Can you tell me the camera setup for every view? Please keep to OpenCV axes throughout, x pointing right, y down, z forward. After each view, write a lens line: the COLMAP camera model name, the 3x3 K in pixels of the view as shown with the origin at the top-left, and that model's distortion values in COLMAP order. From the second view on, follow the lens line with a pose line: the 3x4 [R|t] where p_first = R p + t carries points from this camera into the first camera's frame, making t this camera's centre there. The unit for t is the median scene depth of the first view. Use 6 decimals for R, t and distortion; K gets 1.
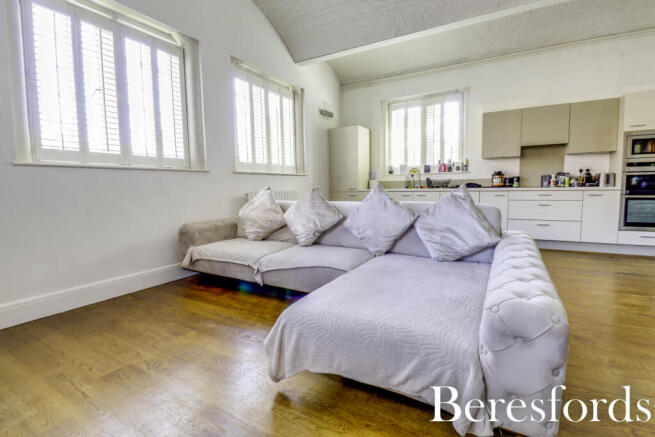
lens RADIAL K [[309.7, 0, 329.7], [0, 309.7, 210.3], [0, 0, 1]] dist [0.000465, -0.000436]
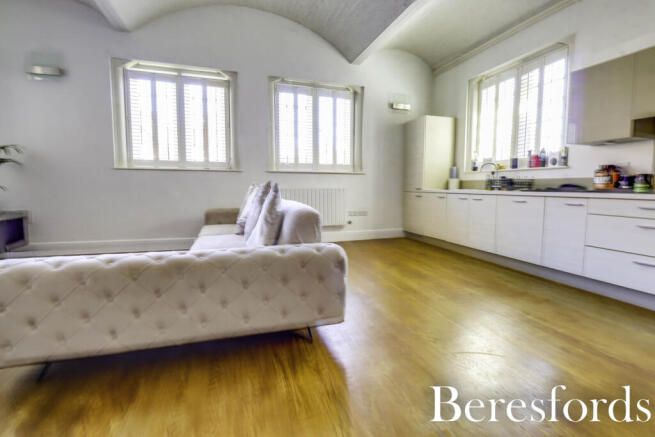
lens RADIAL K [[309.7, 0, 329.7], [0, 309.7, 210.3], [0, 0, 1]] dist [0.000465, -0.000436]
pose [[0.740702, 0.074235, -0.667720, 0.527256], [-0.070319, 0.996984, 0.032837, -0.020606], [0.668143, 0.022631, 0.743688, 0.196059]]
